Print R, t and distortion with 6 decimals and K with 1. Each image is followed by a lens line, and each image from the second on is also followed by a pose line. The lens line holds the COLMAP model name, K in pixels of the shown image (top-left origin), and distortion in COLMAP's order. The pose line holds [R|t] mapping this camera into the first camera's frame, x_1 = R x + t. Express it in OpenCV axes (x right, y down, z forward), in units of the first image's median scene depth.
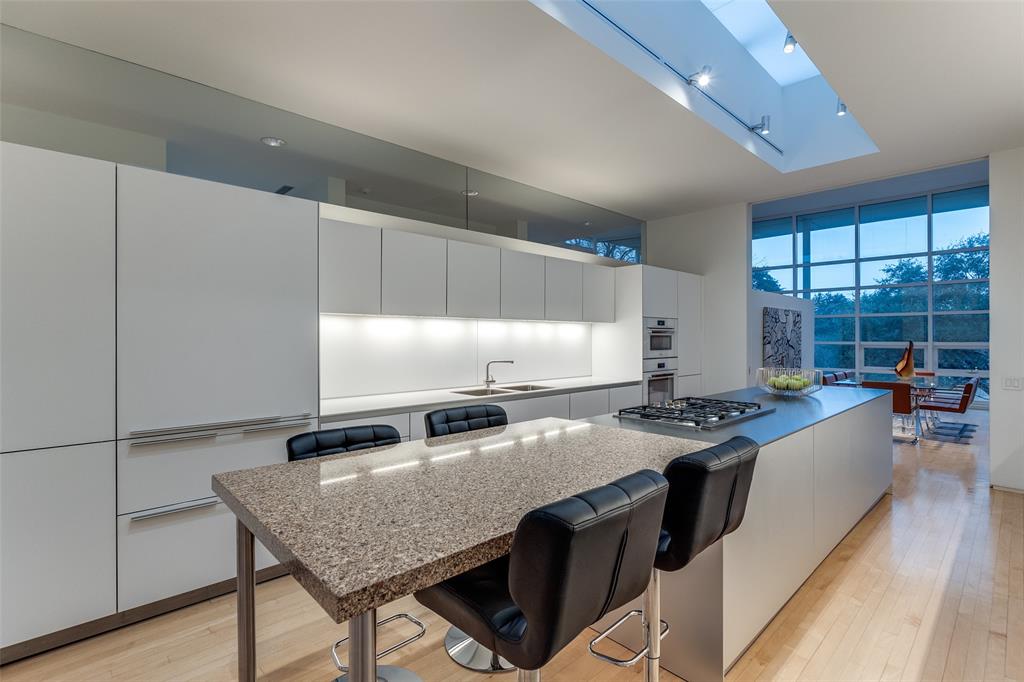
lens RADIAL K [[474.6, 0, 523.5], [0, 474.6, 333.9], [0, 0, 1]] dist [-0.003497, -0.000439]
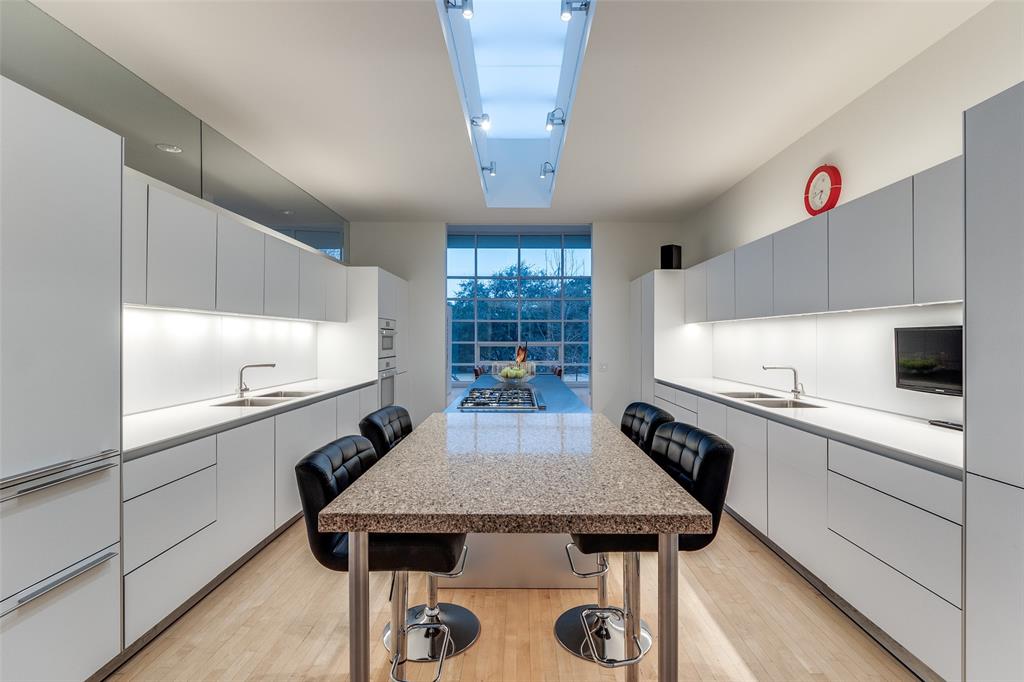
lens RADIAL K [[476.9, 0, 518.5], [0, 476.9, 335.5], [0, 0, 1]] dist [-0.001018, 0.000094]
pose [[0.691456, 0.007640, 0.722378, -0.274167], [-0.010362, 0.999946, -0.000658, 0.000068], [-0.722344, -0.007030, 0.691498, 0.058976]]
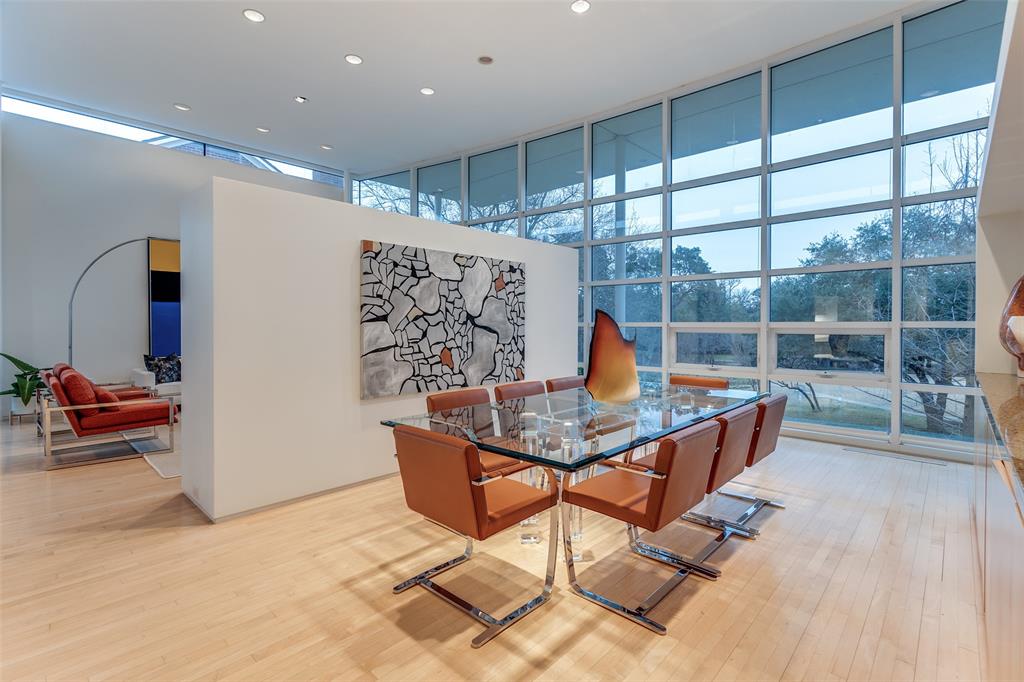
lens RADIAL K [[476.9, 0, 518.5], [0, 476.9, 335.5], [0, 0, 1]] dist [-0.001018, 0.000094]
pose [[0.997815, 0.003412, 0.065985, 0.906647], [-0.005397, 0.999537, 0.029929, 0.030737], [-0.065852, -0.030219, 0.997372, 0.756258]]
